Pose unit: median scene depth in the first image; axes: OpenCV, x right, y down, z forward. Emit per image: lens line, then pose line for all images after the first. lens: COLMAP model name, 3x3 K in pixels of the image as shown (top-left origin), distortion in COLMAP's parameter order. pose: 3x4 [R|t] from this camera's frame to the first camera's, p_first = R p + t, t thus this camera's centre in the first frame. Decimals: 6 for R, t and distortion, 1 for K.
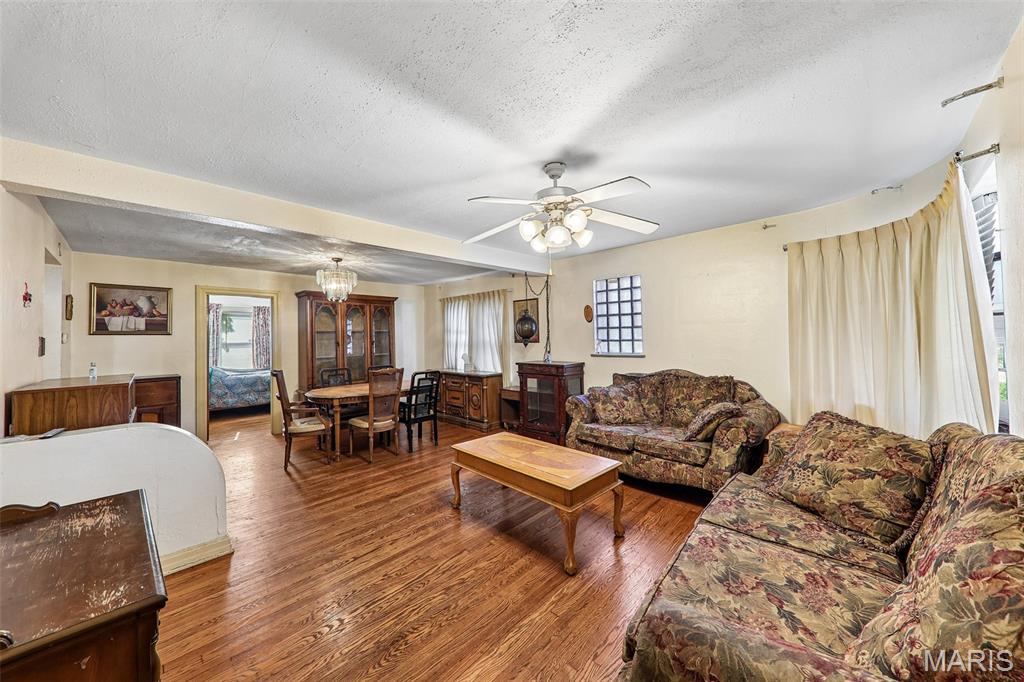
lens RADIAL K [[360.1, 0, 514.6], [0, 360.1, 336.0], [0, 0, 1]] dist [0.000459, -0.000035]
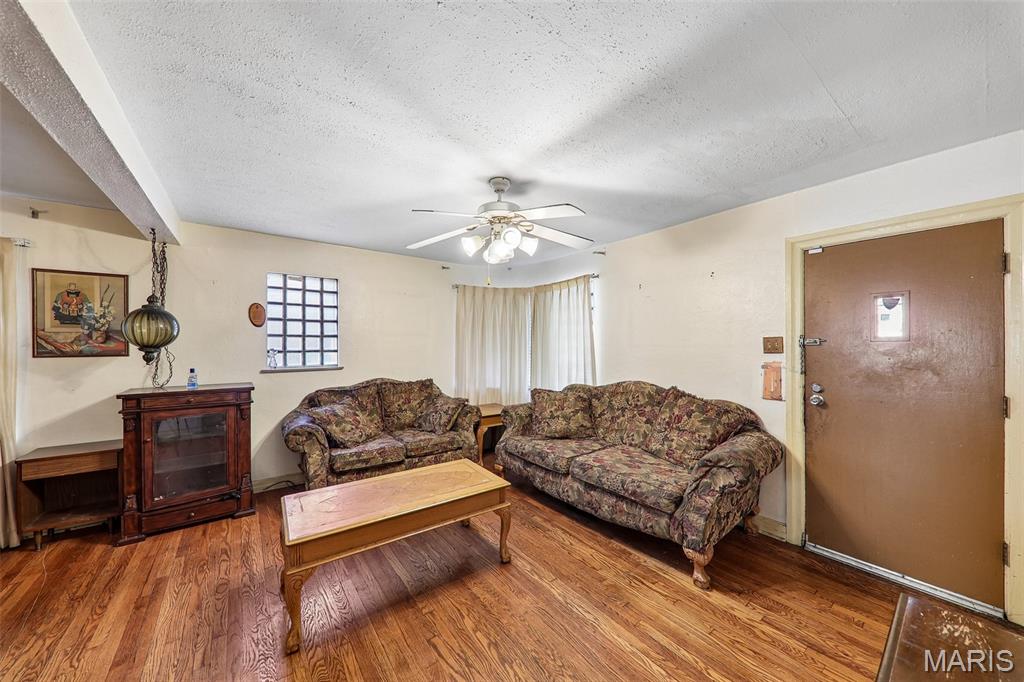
lens RADIAL K [[356.0, 0, 508.5], [0, 356.0, 347.3], [0, 0, 1]] dist [0.000756, -0.000022]
pose [[0.170358, 0.009860, 0.985333, -0.614902], [-0.003310, 0.999950, -0.009434, 0.013068], [-0.985377, -0.001654, 0.170382, 0.546361]]
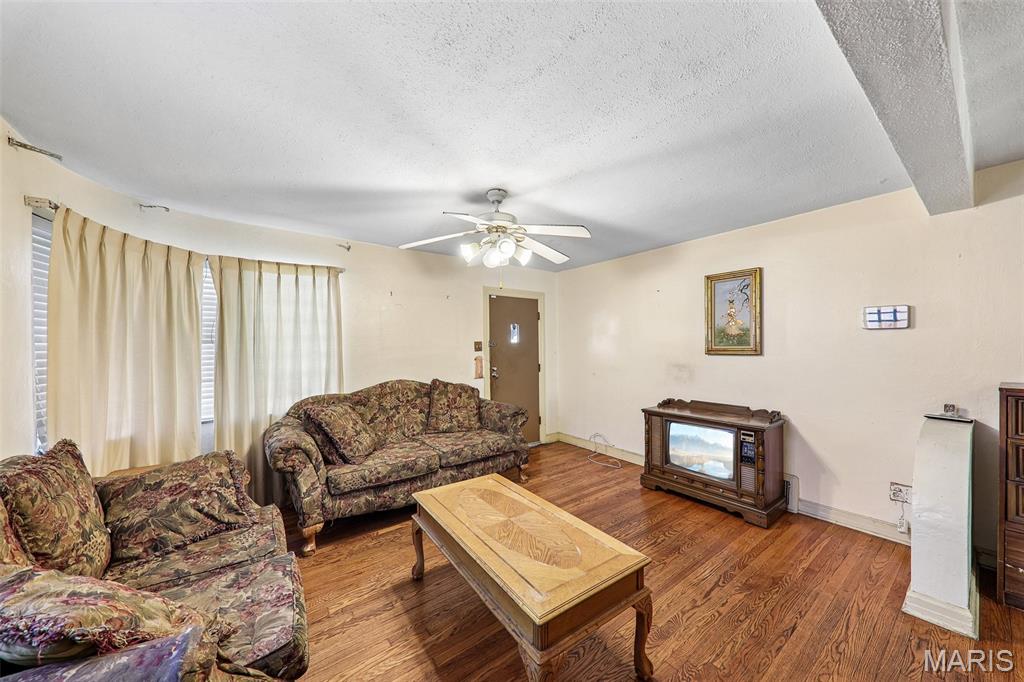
lens RADIAL K [[351.8, 0, 515.3], [0, 351.8, 348.4], [0, 0, 1]] dist [0.000451, -0.005399]
pose [[-0.986070, 0.028755, 0.163826, -0.075504], [0.029765, 0.999550, 0.003713, 0.006050], [-0.163646, 0.008538, -0.986482, 1.422827]]
